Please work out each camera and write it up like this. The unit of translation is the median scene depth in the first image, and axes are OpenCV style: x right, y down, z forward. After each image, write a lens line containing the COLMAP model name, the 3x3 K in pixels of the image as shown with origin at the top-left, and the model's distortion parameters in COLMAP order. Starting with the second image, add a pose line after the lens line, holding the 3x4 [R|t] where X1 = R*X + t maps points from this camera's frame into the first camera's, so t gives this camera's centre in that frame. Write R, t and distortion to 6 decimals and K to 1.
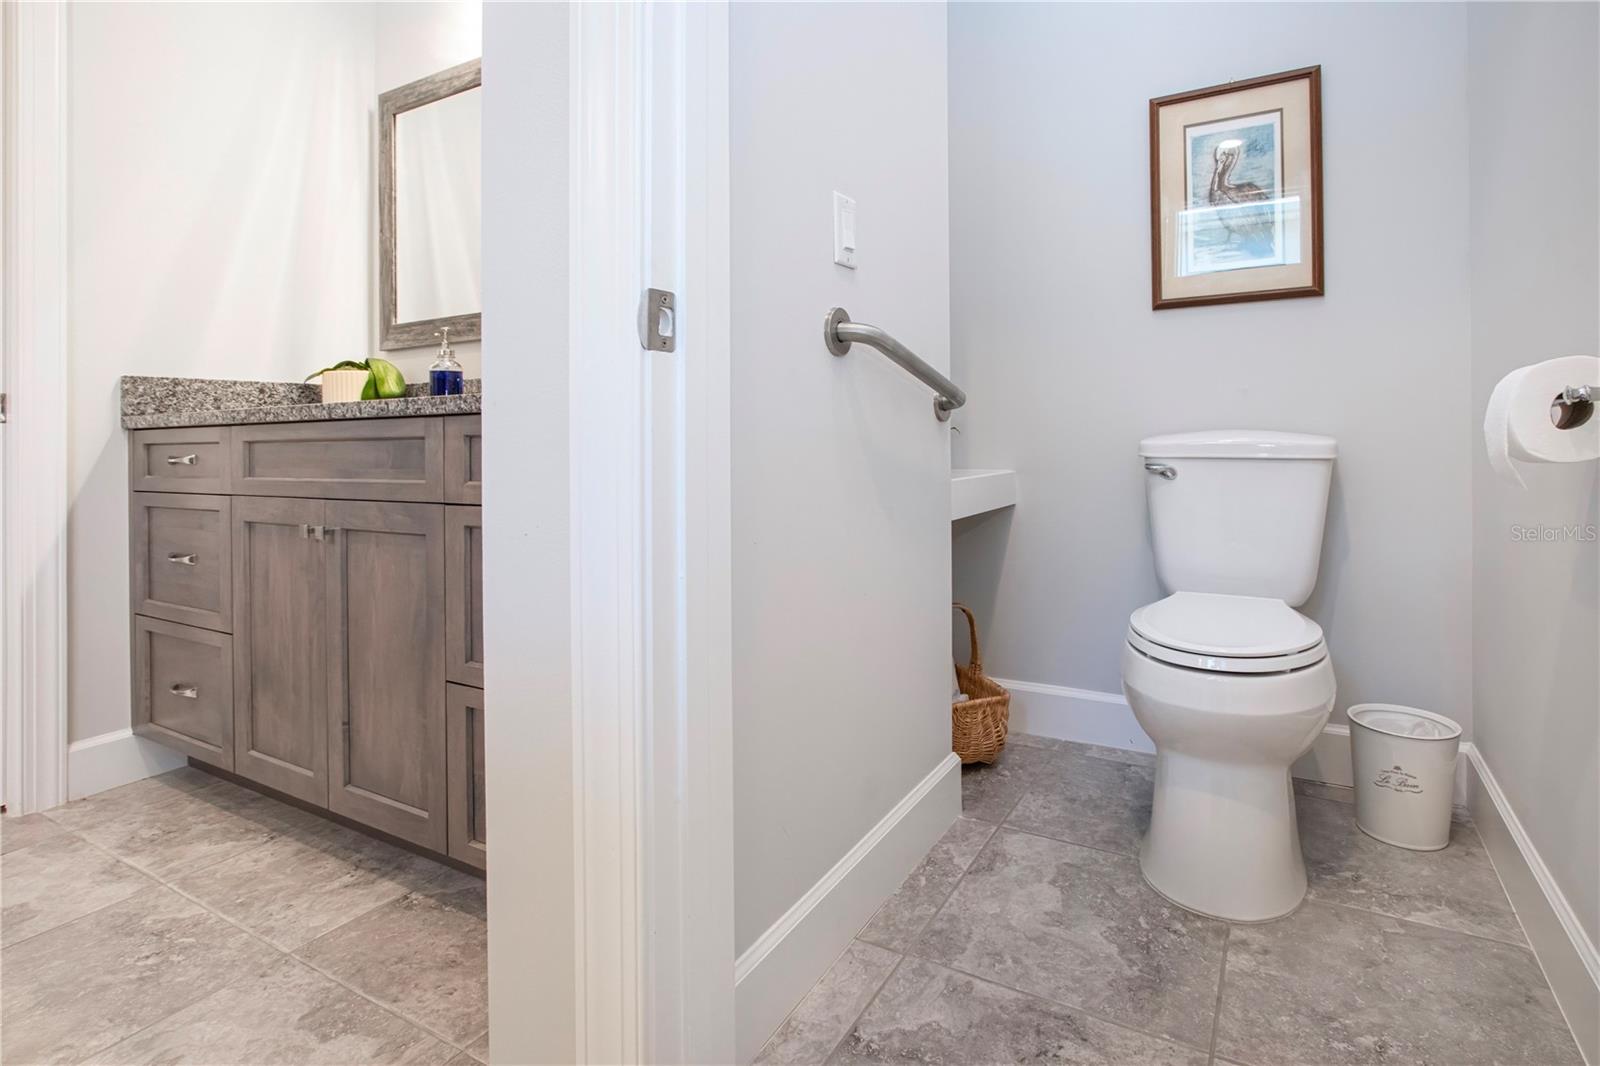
lens RADIAL K [[812.5, 0, 863.4], [0, 812.5, 443.7], [0, 0, 1]] dist [-0.019110, 0.003563]
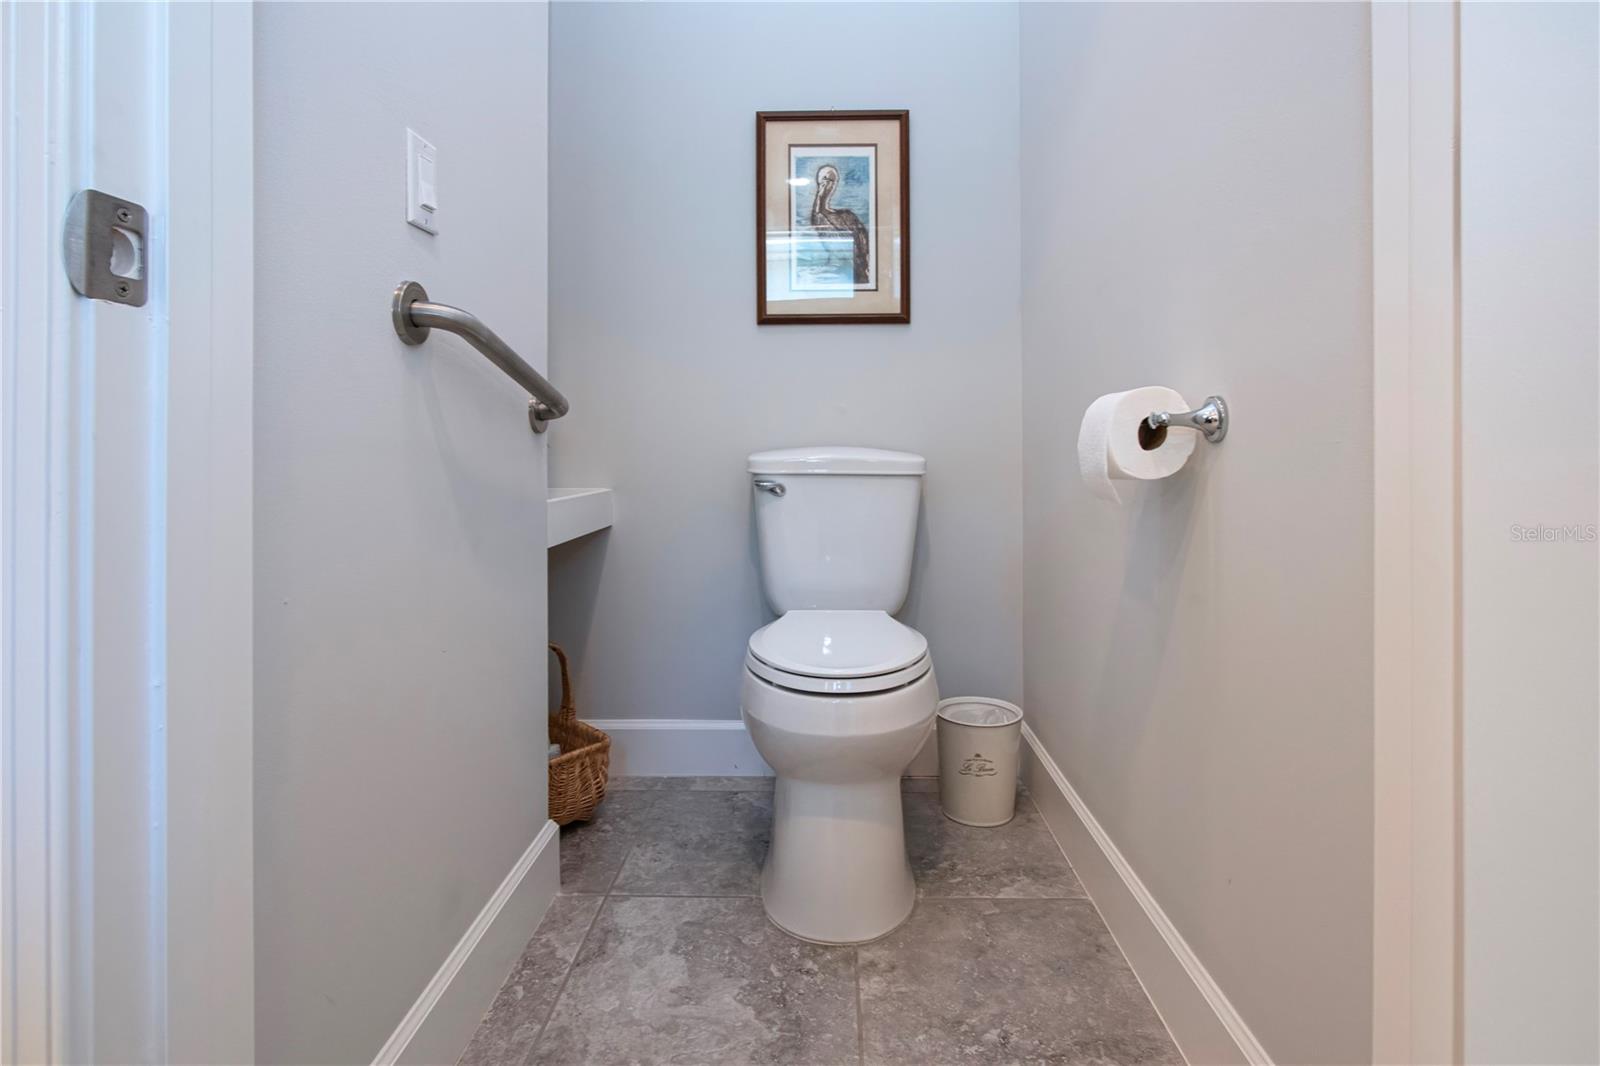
lens RADIAL K [[812.5, 0, 848.1], [0, 812.5, 452.9], [0, 0, 1]] dist [-0.019110, 0.003563]
pose [[0.876428, 0.008072, 0.481465, -0.030170], [-0.004843, 0.999957, -0.007948, -0.001700], [-0.481508, 0.004634, 0.876429, 0.113913]]
